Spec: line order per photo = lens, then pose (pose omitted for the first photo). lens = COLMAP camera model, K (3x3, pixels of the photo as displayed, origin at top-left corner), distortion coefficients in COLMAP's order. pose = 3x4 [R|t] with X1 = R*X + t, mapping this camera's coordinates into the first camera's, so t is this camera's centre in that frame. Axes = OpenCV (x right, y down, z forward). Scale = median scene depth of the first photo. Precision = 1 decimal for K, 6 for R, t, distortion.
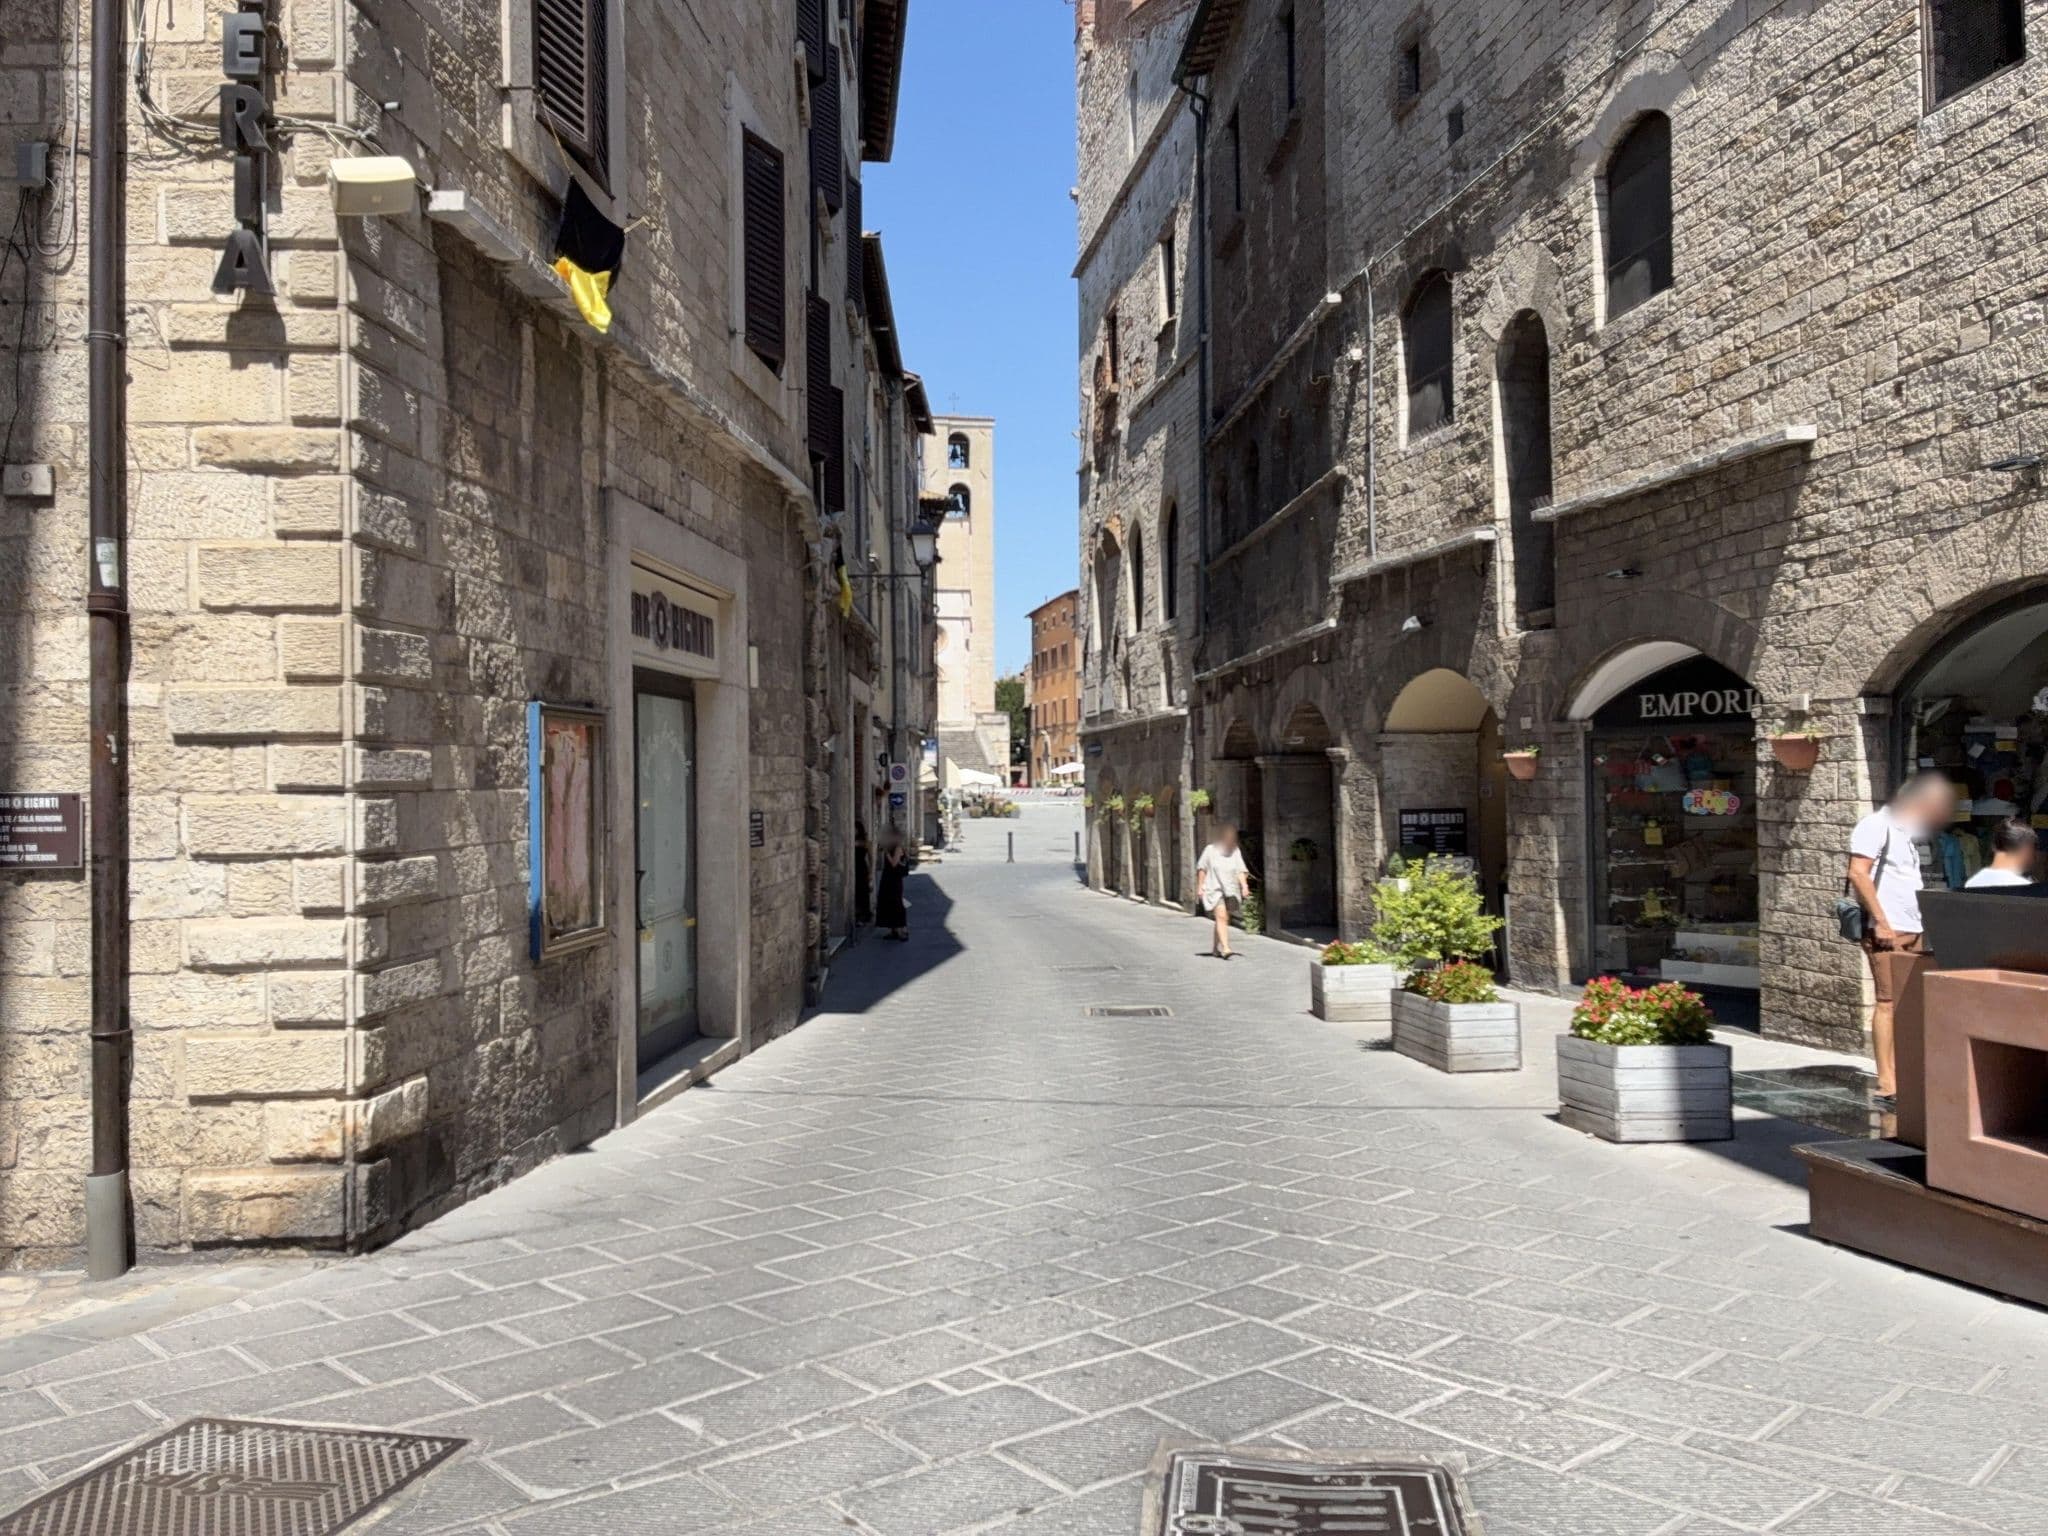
lens RADIAL K [[1652.2, 0, 1024.0], [0, 1652.2, 768.0], [0, 0, 1]] dist [0.104366, 0.000185]
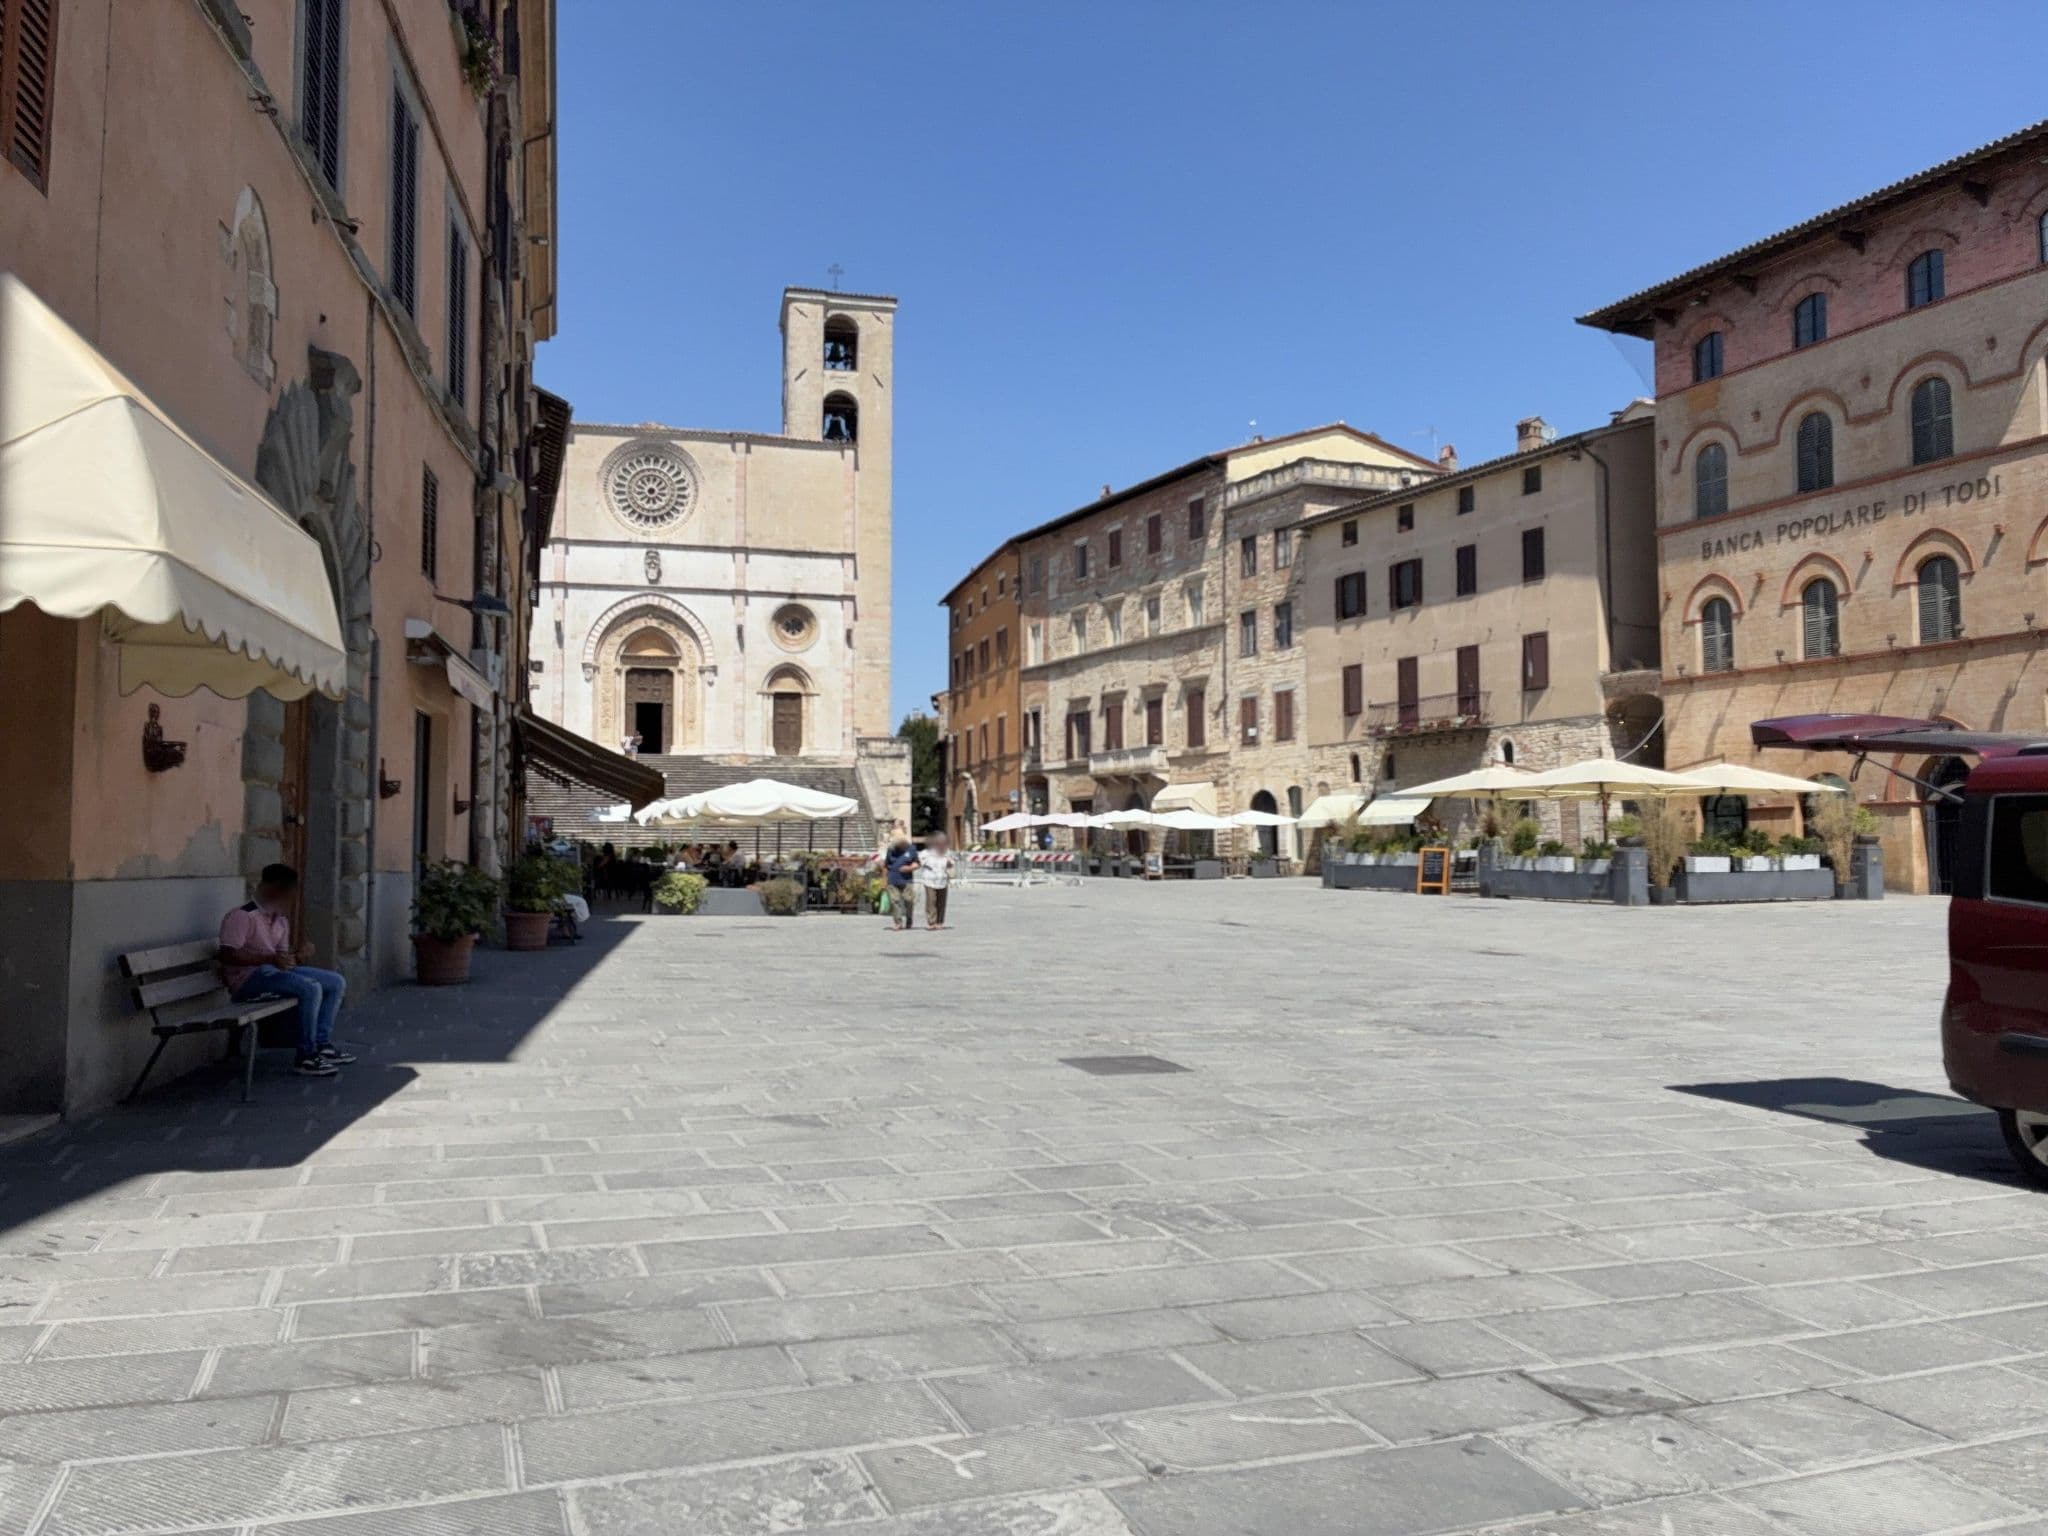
lens RADIAL K [[1652.2, 0, 1024.0], [0, 1652.2, 768.0], [0, 0, 1]] dist [0.104366, 0.000185]
pose [[0.998646, 0.013245, 0.050311, 0.002115], [-0.010558, 0.998523, -0.053300, 0.010241], [-0.050942, 0.052697, 0.997310, 0.378908]]
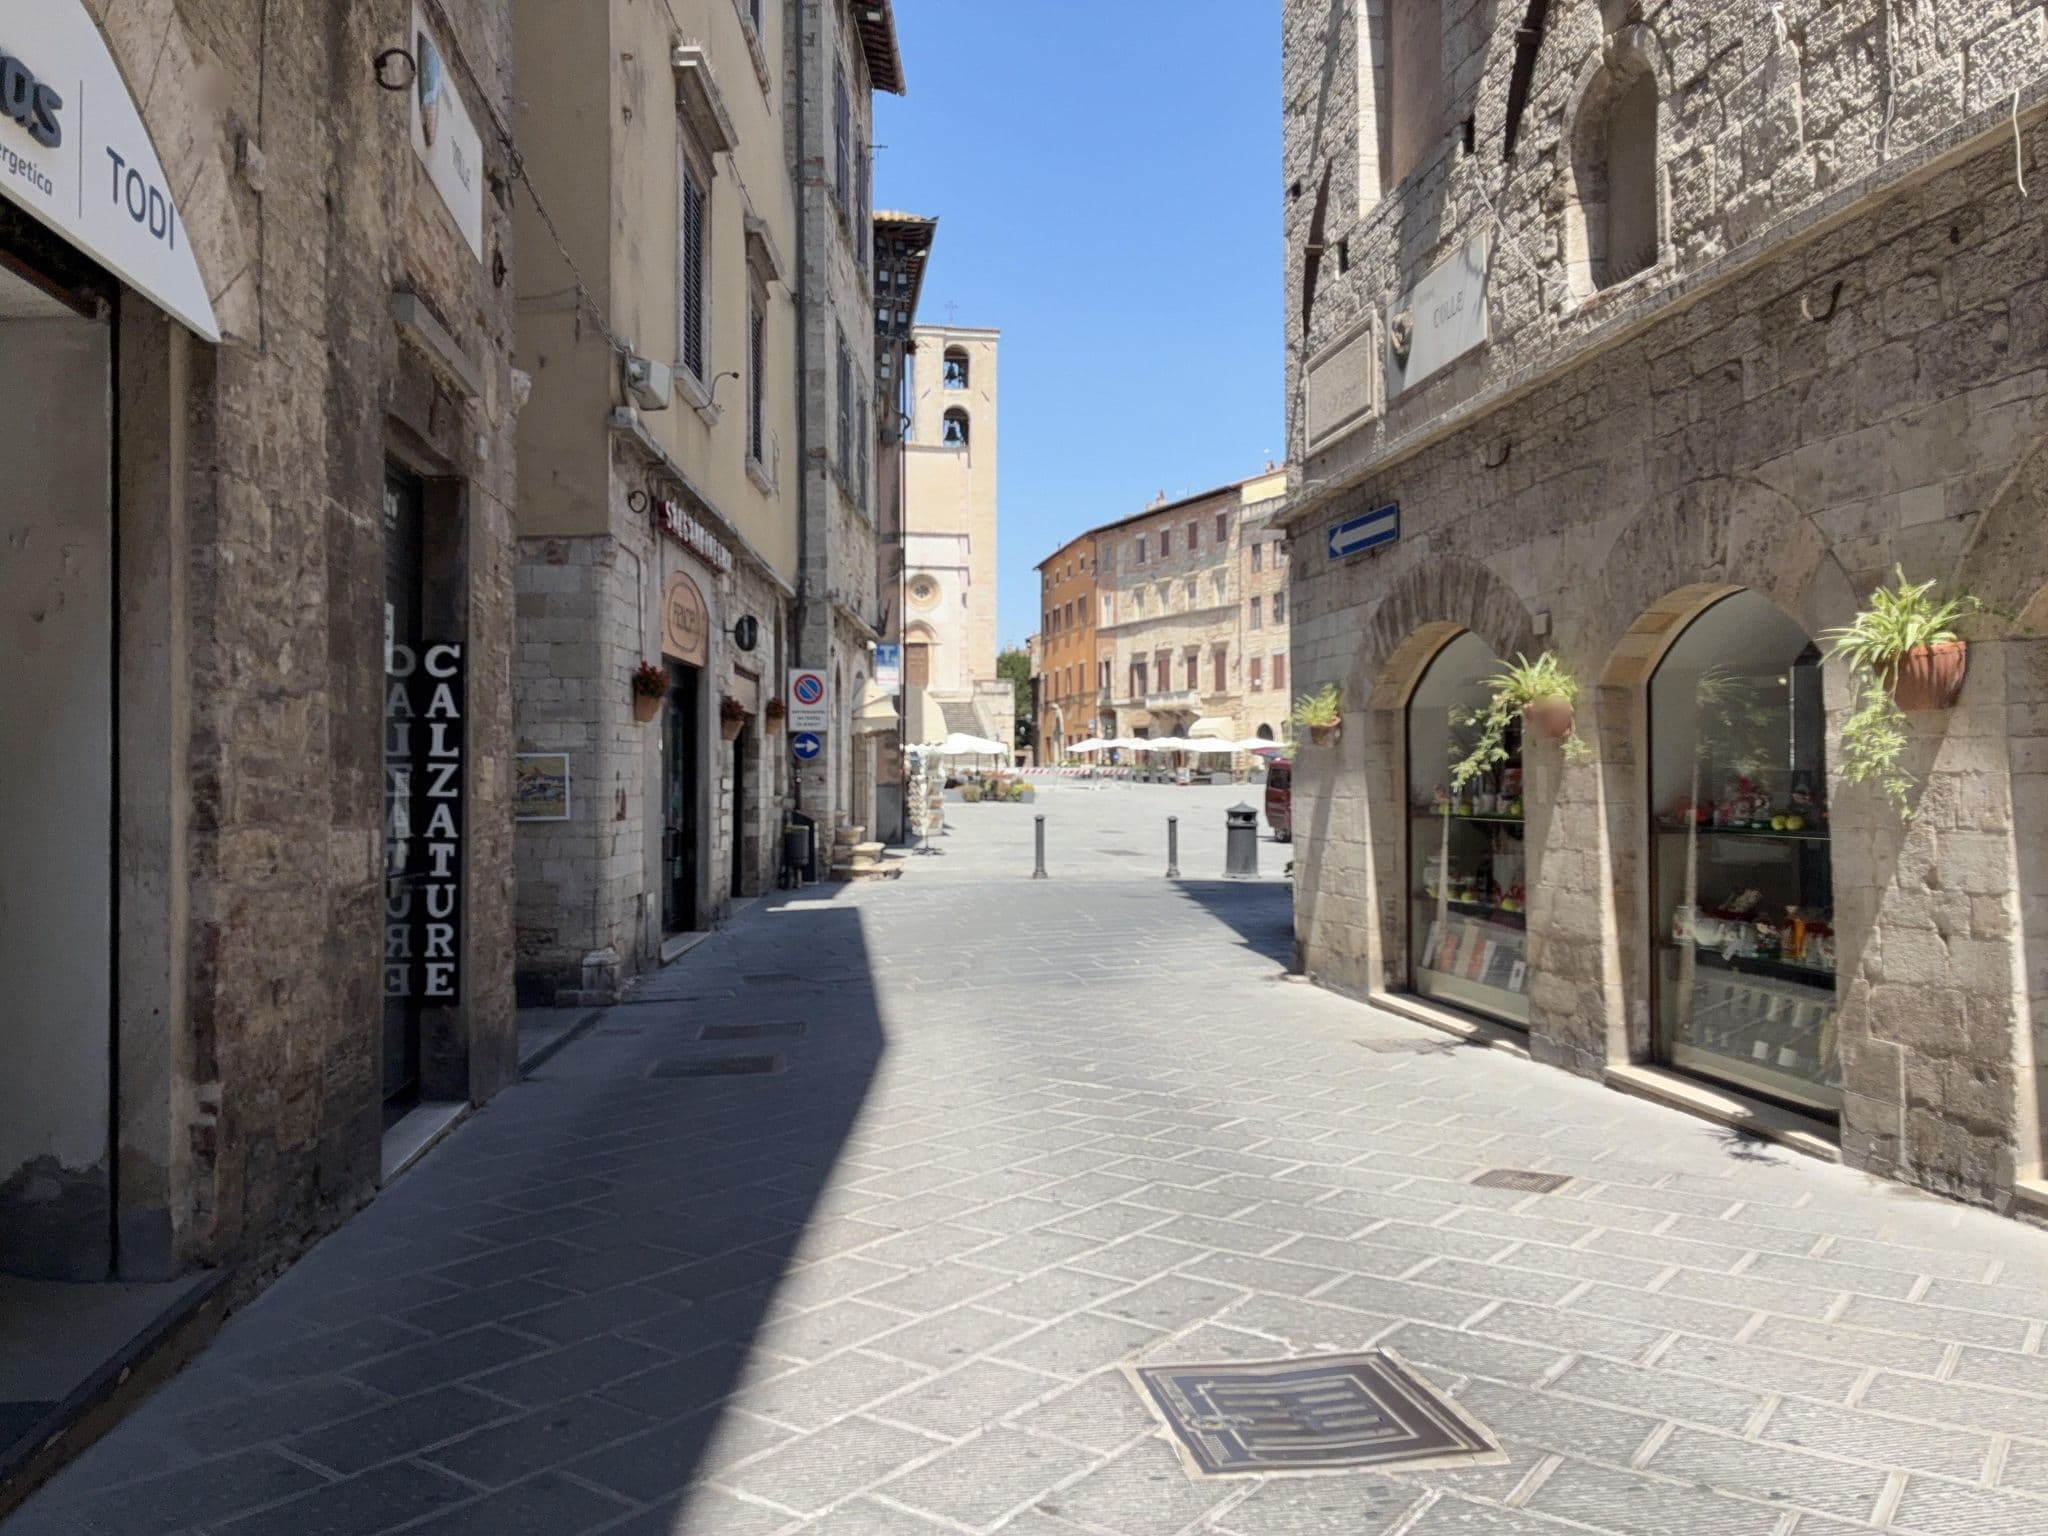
lens RADIAL K [[1652.2, 0, 1024.0], [0, 1652.2, 768.0], [0, 0, 1]] dist [0.104366, 0.000185]
pose [[0.999952, 0.009684, 0.001430, -0.004818], [-0.009688, 0.999949, 0.002937, 0.007955], [-0.001401, -0.002951, 0.999995, 0.175729]]
